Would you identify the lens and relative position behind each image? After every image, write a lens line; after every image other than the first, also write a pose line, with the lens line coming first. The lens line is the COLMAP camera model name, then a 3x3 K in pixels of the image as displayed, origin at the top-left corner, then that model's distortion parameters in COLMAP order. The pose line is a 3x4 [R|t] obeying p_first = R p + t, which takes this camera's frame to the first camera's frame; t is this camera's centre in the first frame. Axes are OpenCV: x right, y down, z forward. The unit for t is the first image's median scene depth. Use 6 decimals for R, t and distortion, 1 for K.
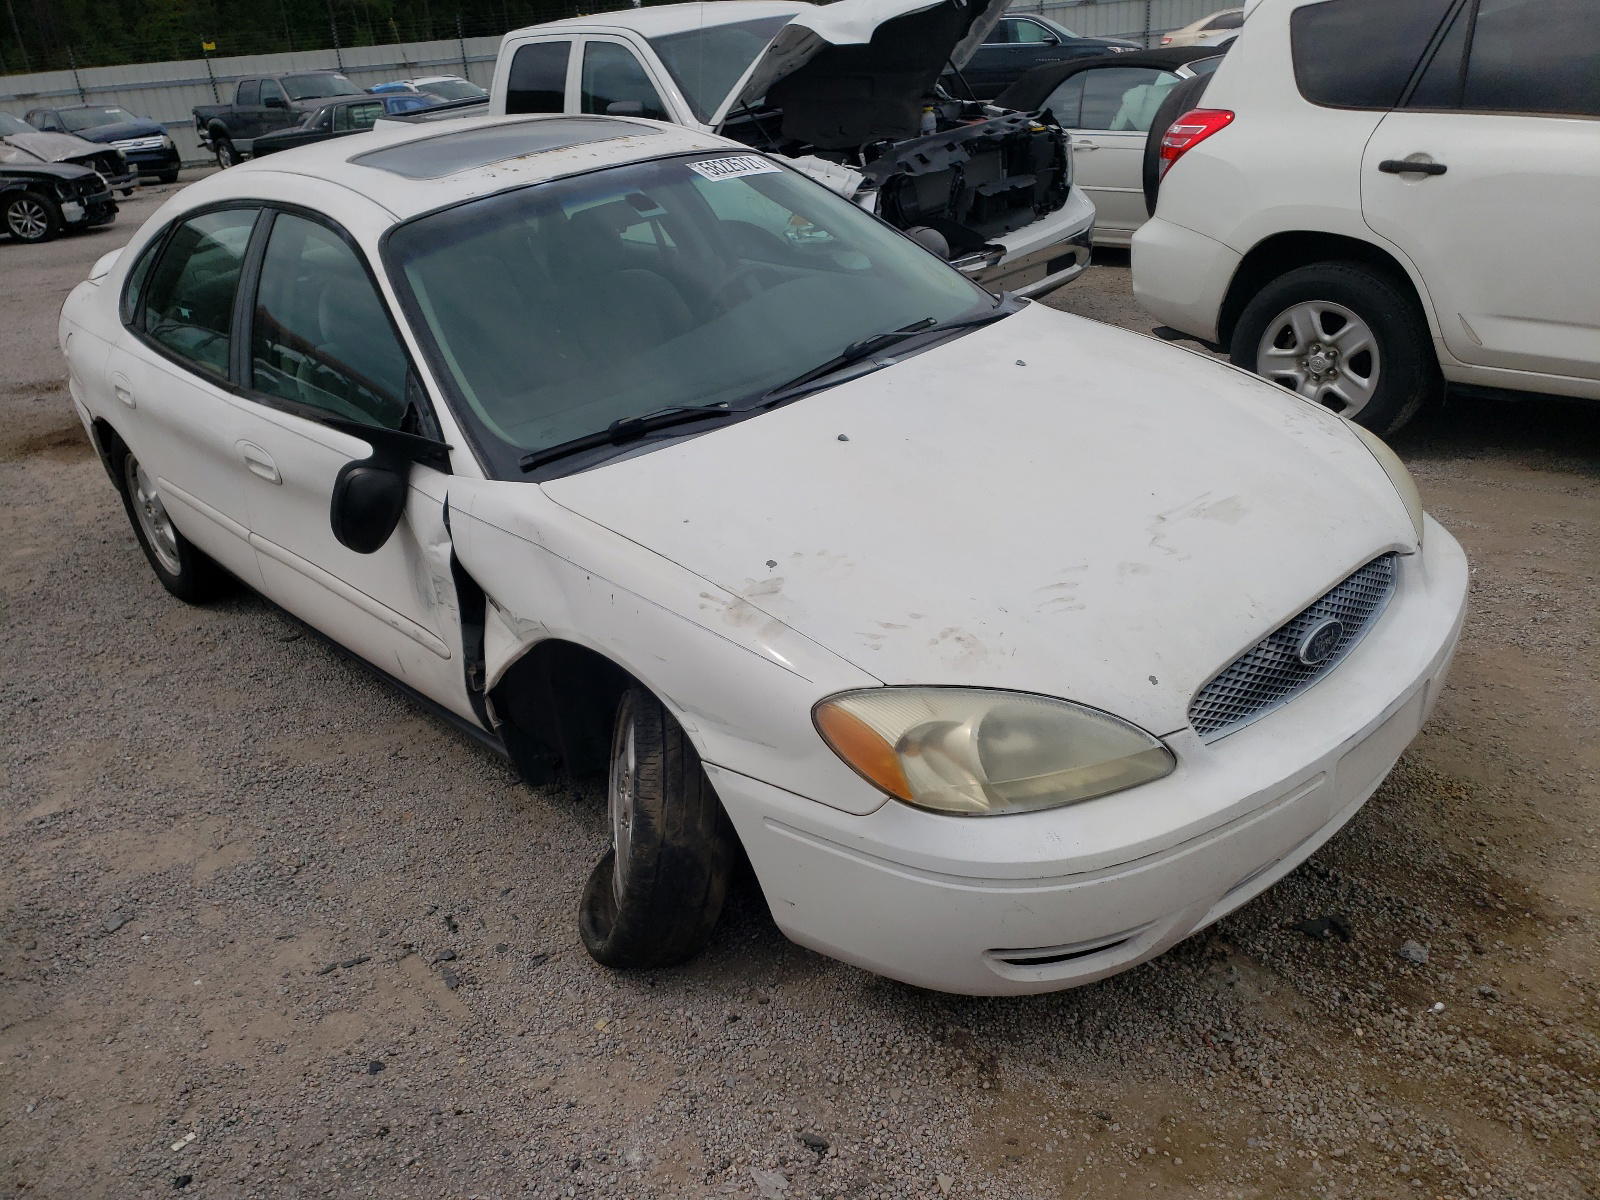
lens RADIAL K [[1244.3, 0, 796.3], [0, 1244.3, 608.9], [0, 0, 1]] dist [0.042898, -0.002611]
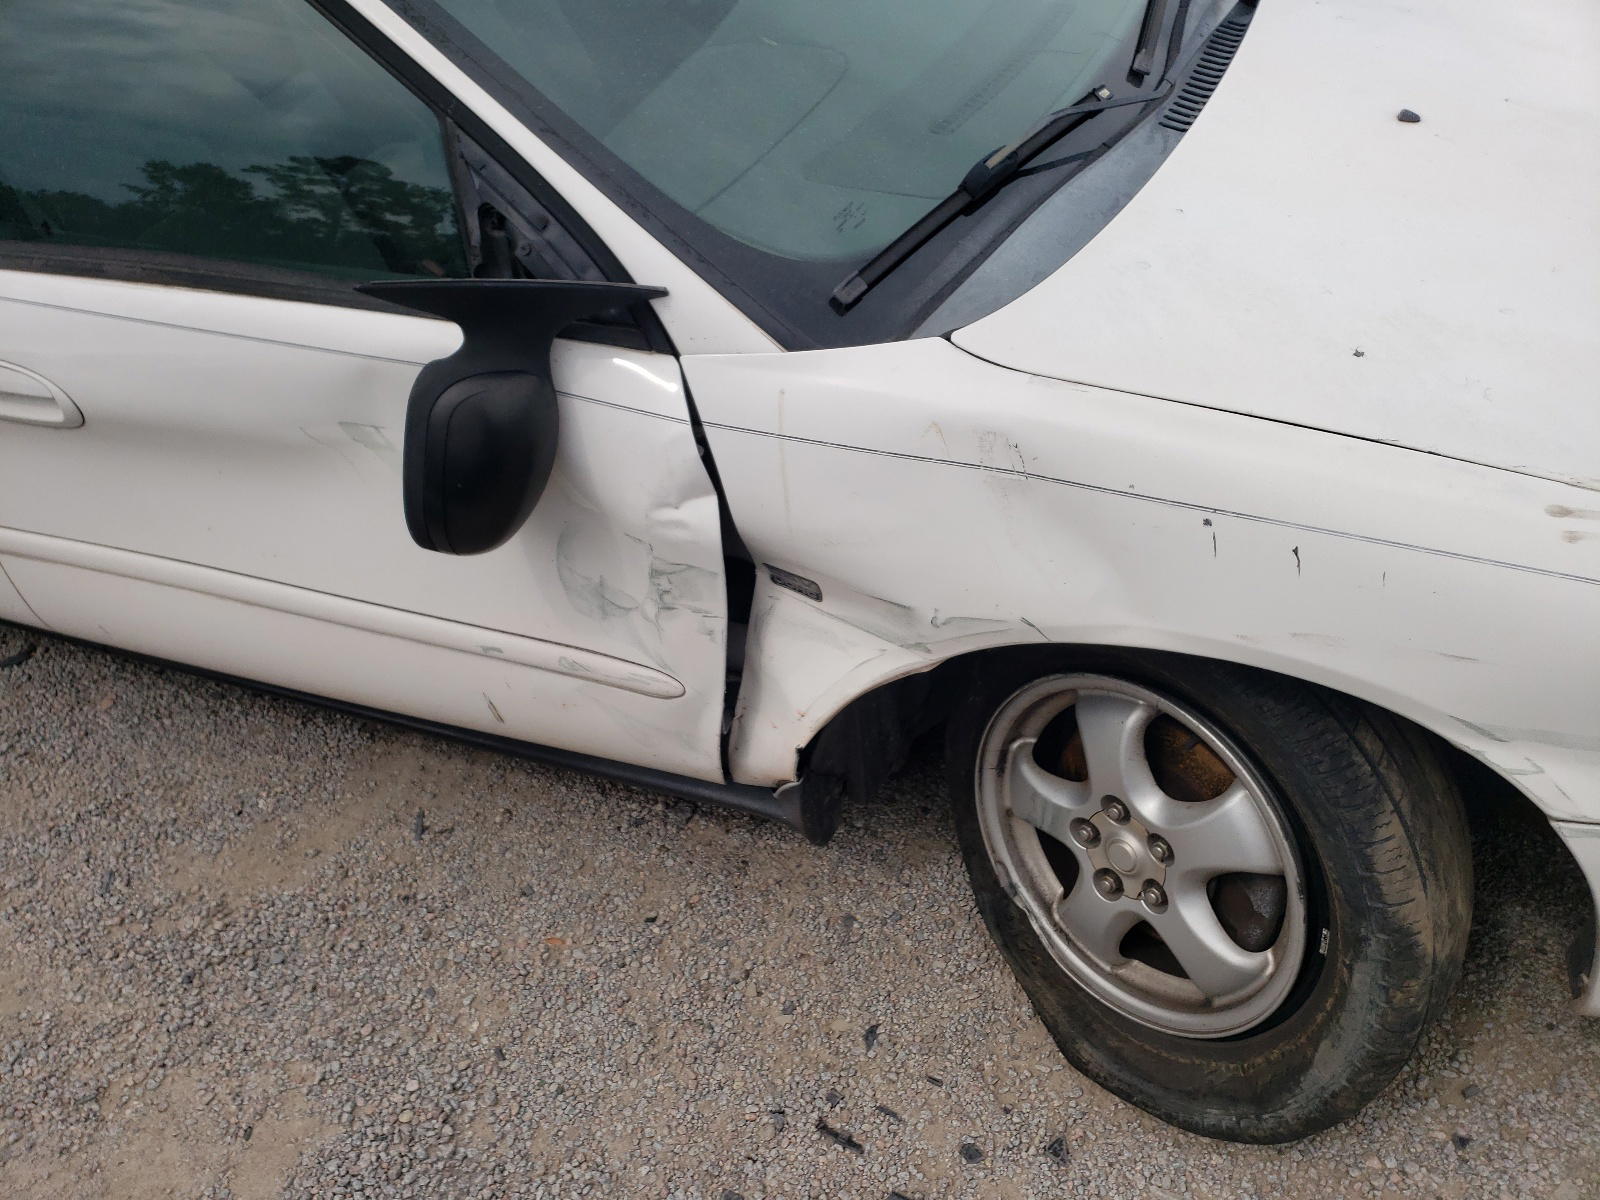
lens RADIAL K [[1244.3, 0, 796.3], [0, 1244.3, 608.9], [0, 0, 1]] dist [0.042898, -0.002611]
pose [[0.903044, -0.291231, 0.315748, -0.405700], [0.202636, 0.936965, 0.284668, -0.139473], [-0.378748, -0.193086, 0.905134, 0.543533]]
